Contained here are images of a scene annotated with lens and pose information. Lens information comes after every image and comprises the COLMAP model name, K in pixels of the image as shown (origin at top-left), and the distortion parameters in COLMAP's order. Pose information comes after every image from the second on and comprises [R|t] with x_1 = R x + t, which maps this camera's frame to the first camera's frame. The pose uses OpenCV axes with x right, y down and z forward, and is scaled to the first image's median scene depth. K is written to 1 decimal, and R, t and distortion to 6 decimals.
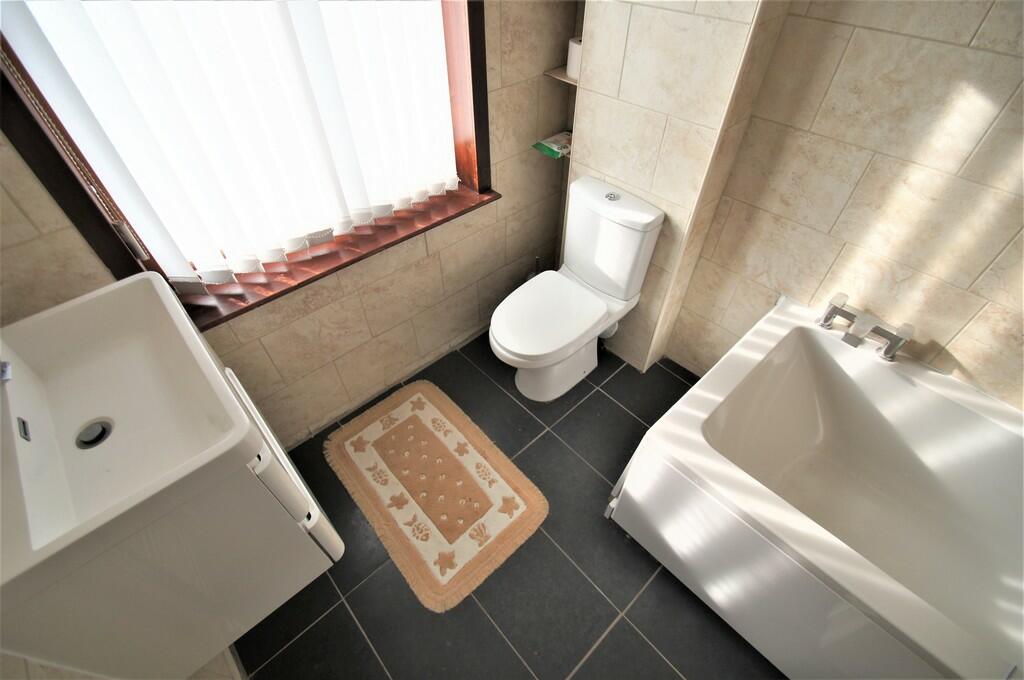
lens RADIAL K [[459.9, 0, 508.4], [0, 459.9, 346.7], [0, 0, 1]] dist [-0.002733, -0.001151]
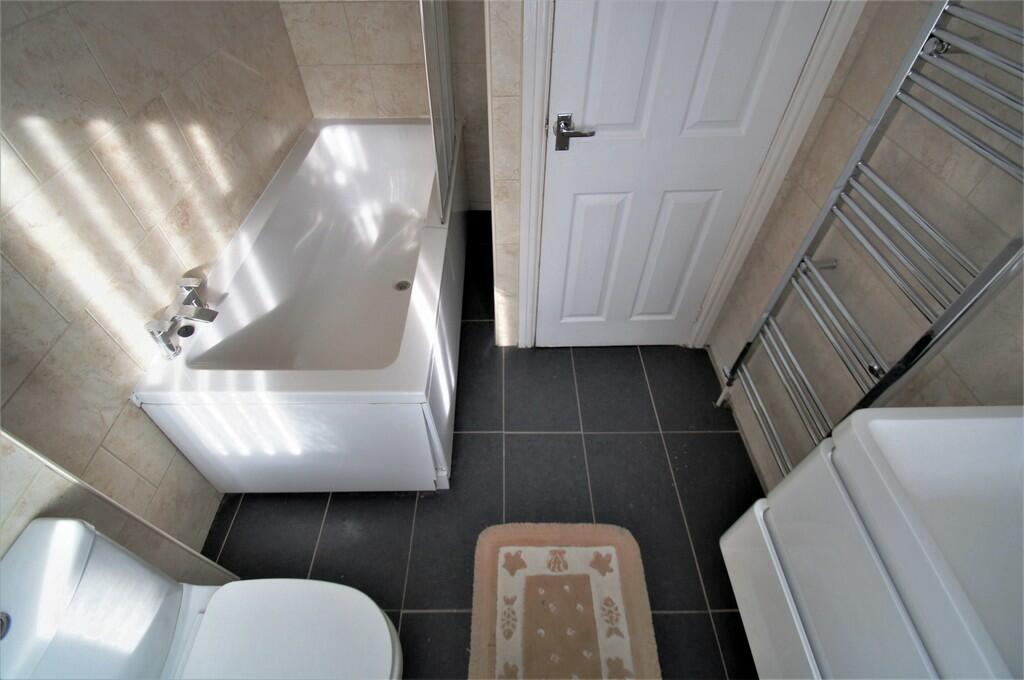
lens RADIAL K [[459.9, 0, 505.9], [0, 459.9, 332.2], [0, 0, 1]] dist [-0.002733, -0.001151]
pose [[-0.744030, -0.478411, 0.466415, -0.195342], [0.495638, 0.072939, 0.865461, -0.479190], [-0.448066, 0.875102, 0.182850, 0.468126]]
